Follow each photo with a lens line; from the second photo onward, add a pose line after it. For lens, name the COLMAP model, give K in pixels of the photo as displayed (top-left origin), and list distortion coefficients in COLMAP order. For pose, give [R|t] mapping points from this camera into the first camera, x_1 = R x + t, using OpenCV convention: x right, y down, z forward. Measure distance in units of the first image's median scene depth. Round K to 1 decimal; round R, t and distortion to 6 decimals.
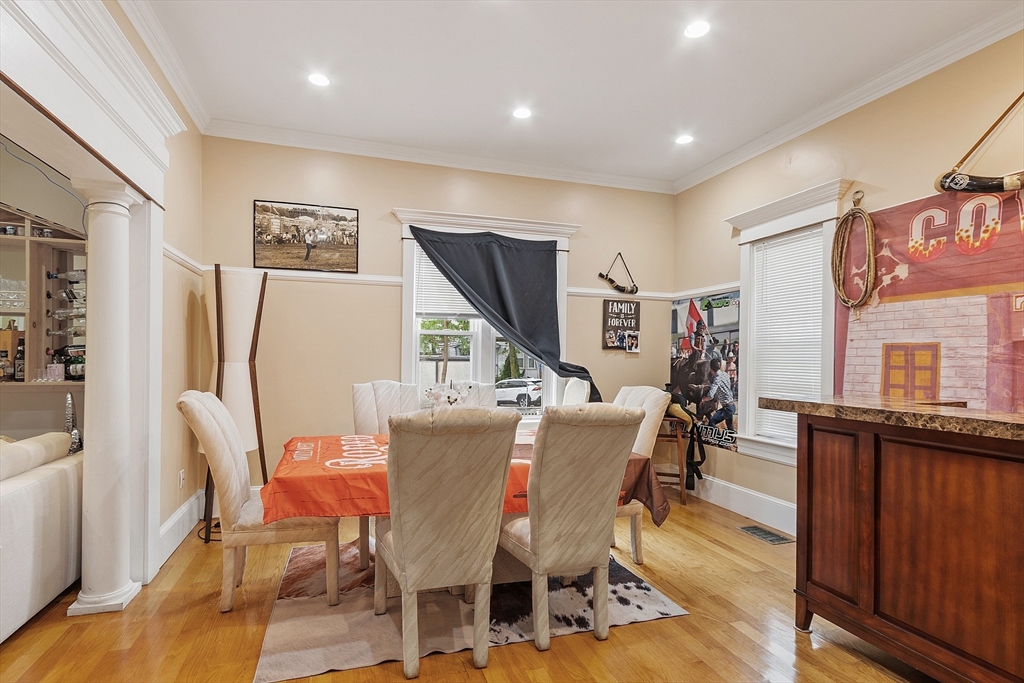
lens RADIAL K [[510.6, 0, 512.4], [0, 510.6, 354.3], [0, 0, 1]] dist [-0.000393, -0.000459]
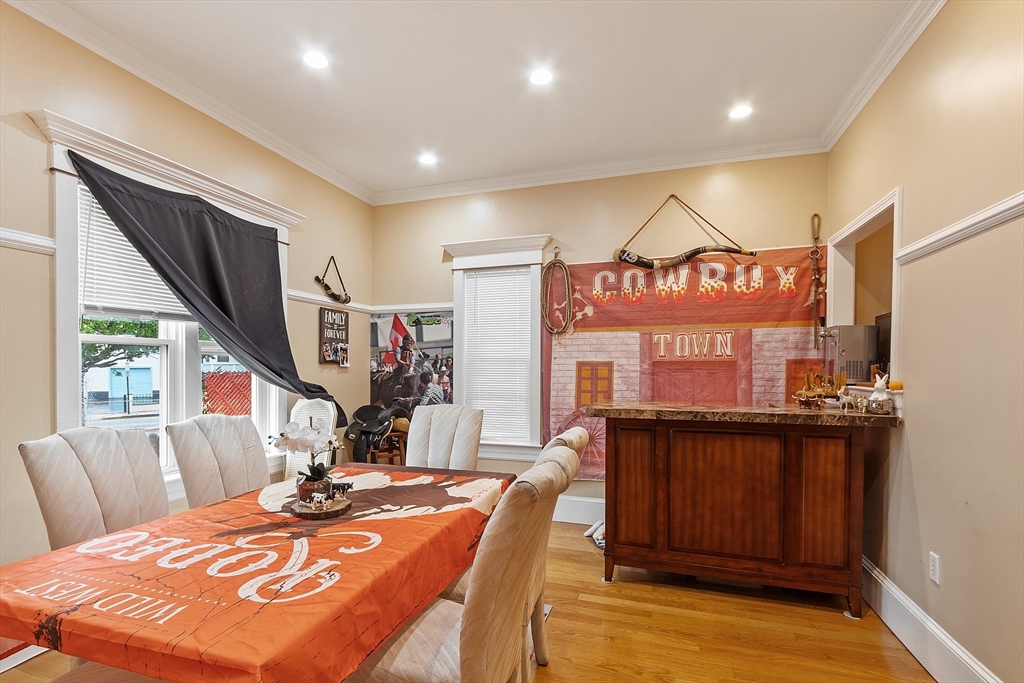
lens RADIAL K [[483.3, 0, 510.0], [0, 483.3, 370.8], [0, 0, 1]] dist [0.000205, 0.000195]
pose [[0.594908, -0.018345, 0.803584, -0.346437], [0.000038, 0.999740, 0.022795, -0.019587], [-0.803794, -0.013531, 0.594754, 0.283777]]
